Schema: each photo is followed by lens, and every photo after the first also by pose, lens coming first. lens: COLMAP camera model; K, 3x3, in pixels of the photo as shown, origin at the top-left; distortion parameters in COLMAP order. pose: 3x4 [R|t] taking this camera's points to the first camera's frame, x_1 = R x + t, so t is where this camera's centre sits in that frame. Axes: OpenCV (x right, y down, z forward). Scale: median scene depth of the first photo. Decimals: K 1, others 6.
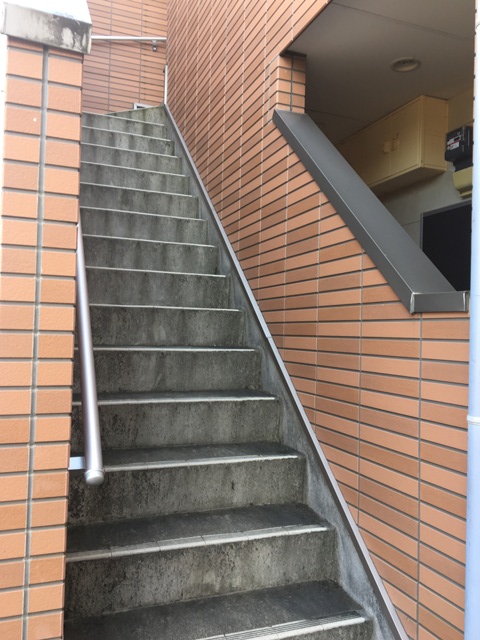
lens RADIAL K [[564.1, 0, 240.8], [0, 564.1, 318.6], [0, 0, 1]] dist [0.038626, -0.000361]
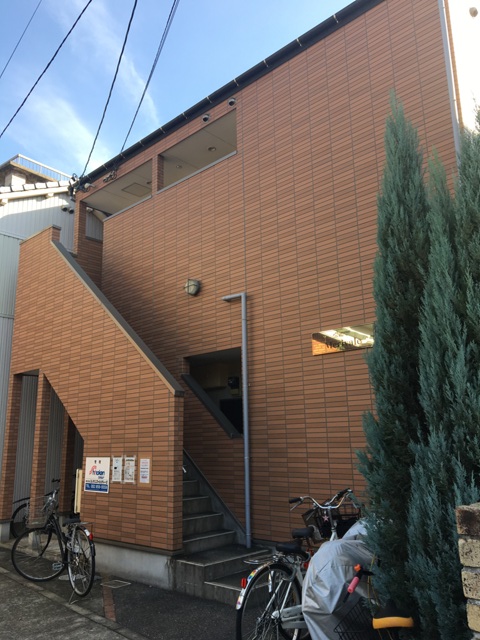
lens RADIAL K [[540.6, 0, 241.3], [0, 540.6, 320.2], [0, 0, 1]] dist [0.079742, -0.092454]
pose [[0.900941, 0.050835, 0.430953, -1.340197], [0.033710, 0.981915, -0.186298, -0.108965], [-0.432629, 0.182371, 0.882934, -2.641120]]
